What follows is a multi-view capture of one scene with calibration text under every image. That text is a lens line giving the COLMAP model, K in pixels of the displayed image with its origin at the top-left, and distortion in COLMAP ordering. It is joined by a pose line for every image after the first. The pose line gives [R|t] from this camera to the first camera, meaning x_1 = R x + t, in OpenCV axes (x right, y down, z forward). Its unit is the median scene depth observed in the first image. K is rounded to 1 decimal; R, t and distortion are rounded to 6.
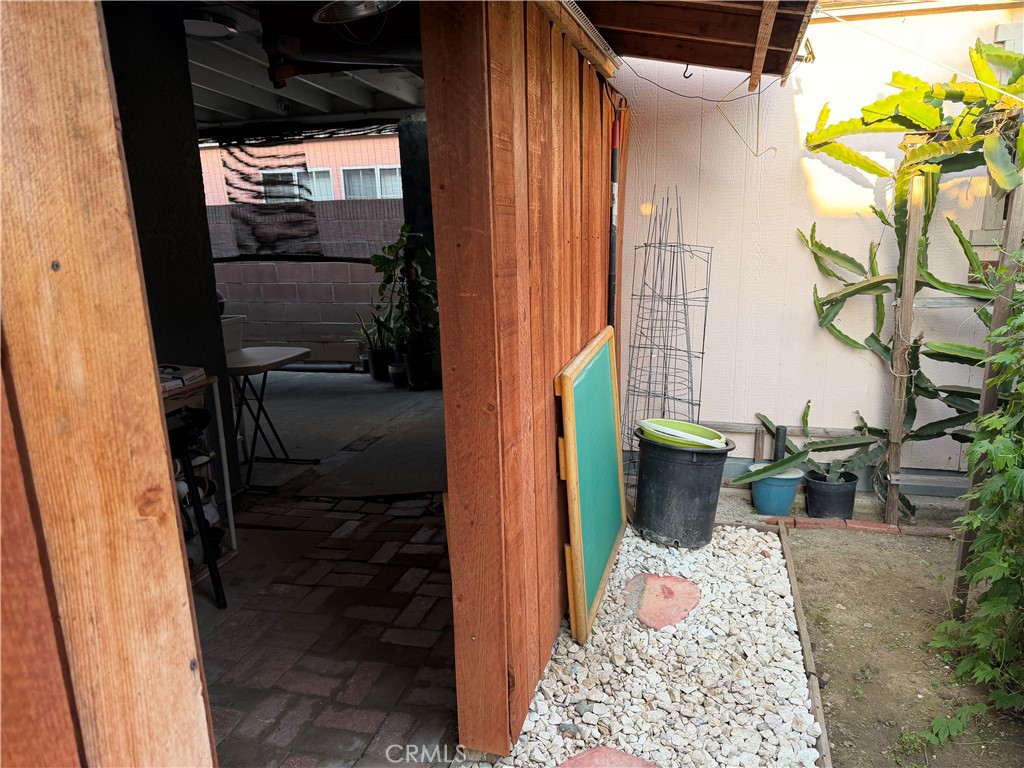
lens RADIAL K [[718.9, 0, 514.3], [0, 718.9, 386.7], [0, 0, 1]] dist [0.081148, -0.101698]
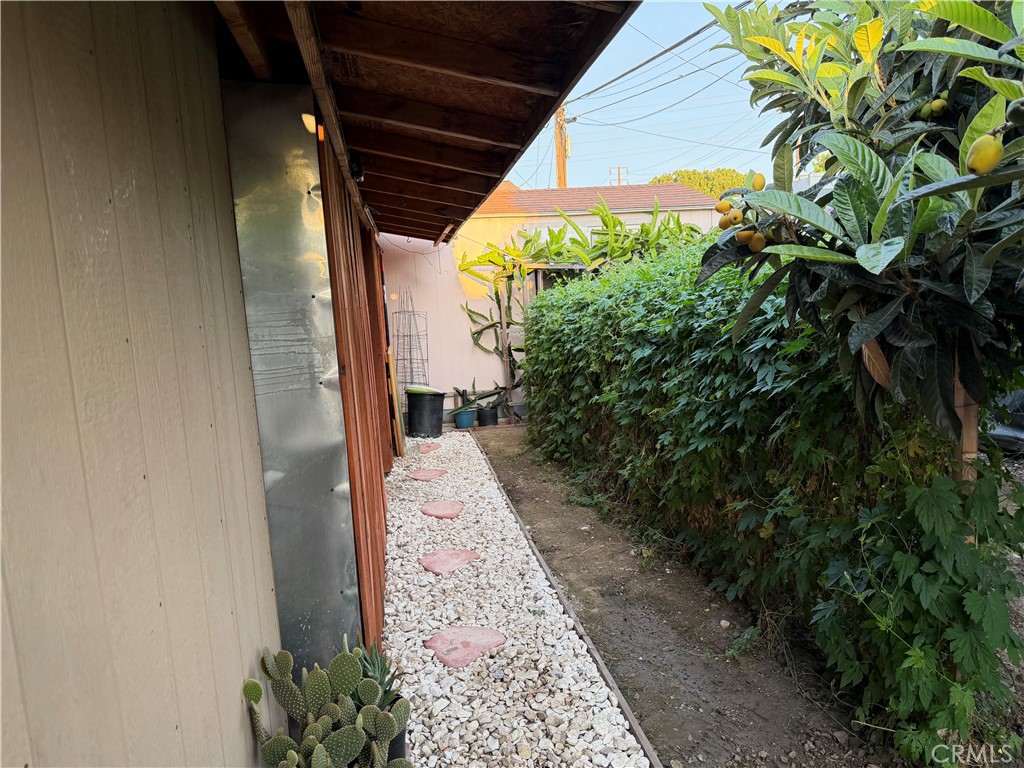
lens RADIAL K [[718.9, 0, 514.3], [0, 718.9, 386.7], [0, 0, 1]] dist [0.081148, -0.101698]
pose [[0.905285, -0.077044, 0.417760, -0.450772], [0.127381, 0.987396, -0.093936, 0.293080], [-0.405257, 0.138254, 0.903688, -1.149564]]
